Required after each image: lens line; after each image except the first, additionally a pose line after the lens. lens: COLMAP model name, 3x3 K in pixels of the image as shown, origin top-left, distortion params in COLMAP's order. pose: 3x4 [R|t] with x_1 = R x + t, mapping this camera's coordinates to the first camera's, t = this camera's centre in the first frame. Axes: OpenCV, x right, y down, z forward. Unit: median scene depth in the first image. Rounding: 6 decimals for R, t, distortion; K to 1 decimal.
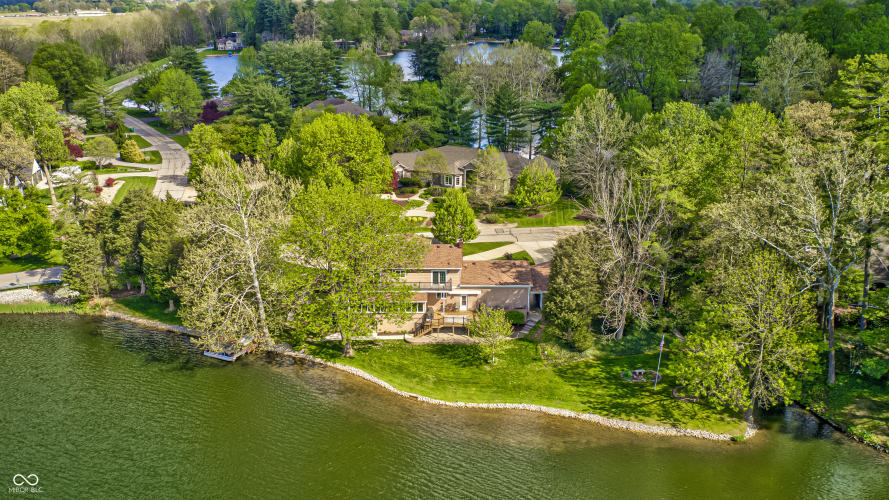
lens RADIAL K [[772.2, 0, 448.5], [0, 772.2, 278.4], [0, 0, 1]] dist [-0.036986, 0.013861]
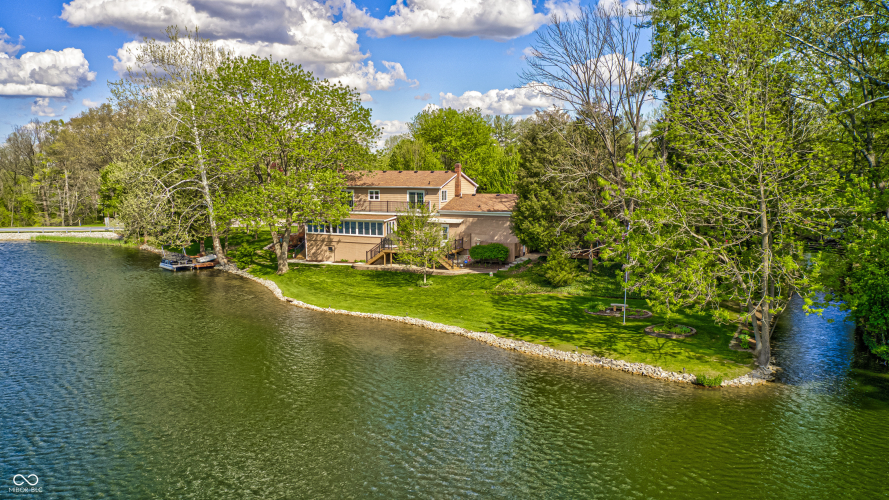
lens RADIAL K [[689.3, 0, 442.3], [0, 689.3, 250.5], [0, 0, 1]] dist [-0.010224, -0.000660]
pose [[0.897042, 0.047638, -0.439370, 0.335275], [-0.154502, 0.965245, -0.210785, 0.199409], [0.414059, 0.256967, 0.873226, 0.417806]]
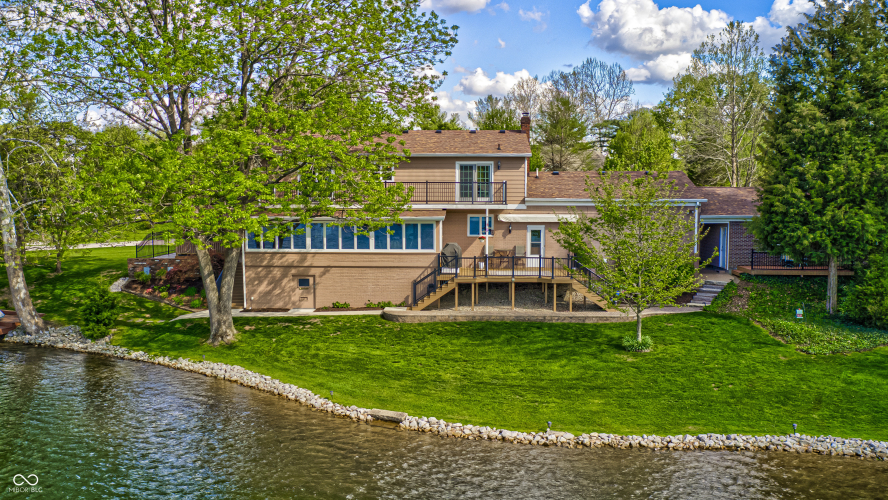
lens RADIAL K [[771.3, 0, 453.7], [0, 771.3, 241.6], [0, 0, 1]] dist [-0.036986, 0.013861]
pose [[0.999447, -0.000152, -0.033256, -0.010237], [-0.009653, 0.955610, -0.294475, 0.155274], [0.031825, 0.294633, 0.955080, 0.635501]]
